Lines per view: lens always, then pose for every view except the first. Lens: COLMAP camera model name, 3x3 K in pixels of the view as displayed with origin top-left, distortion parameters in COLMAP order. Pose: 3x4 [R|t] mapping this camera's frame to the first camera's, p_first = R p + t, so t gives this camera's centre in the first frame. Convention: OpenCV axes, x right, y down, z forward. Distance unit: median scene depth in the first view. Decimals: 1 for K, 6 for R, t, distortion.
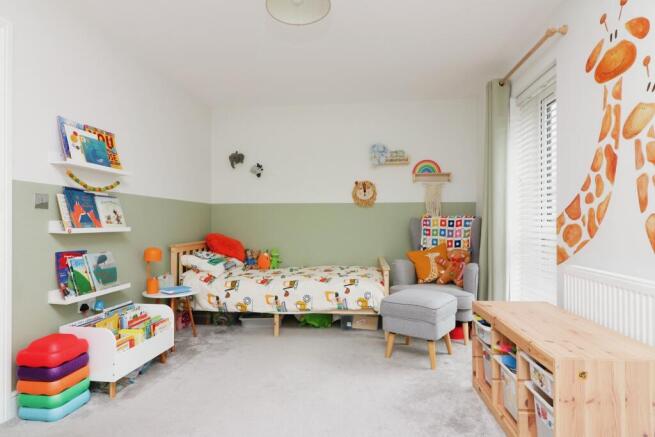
lens RADIAL K [[352.4, 0, 327.2], [0, 352.4, 220.3], [0, 0, 1]] dist [0.008696, 0.000720]
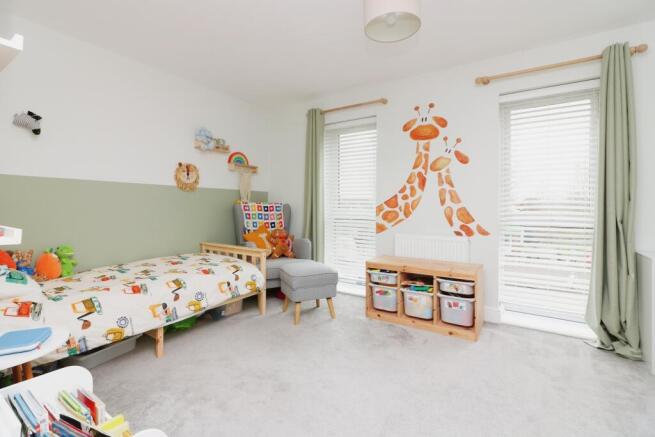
lens RADIAL K [[304.1, 0, 332.5], [0, 304.1, 204.5], [0, 0, 1]] dist [0.016852, 0.001284]
pose [[0.471435, 0.009615, 0.881848, -0.574255], [-0.015397, 0.999878, -0.002670, -0.007361], [-0.881766, -0.012319, 0.471525, 0.361489]]
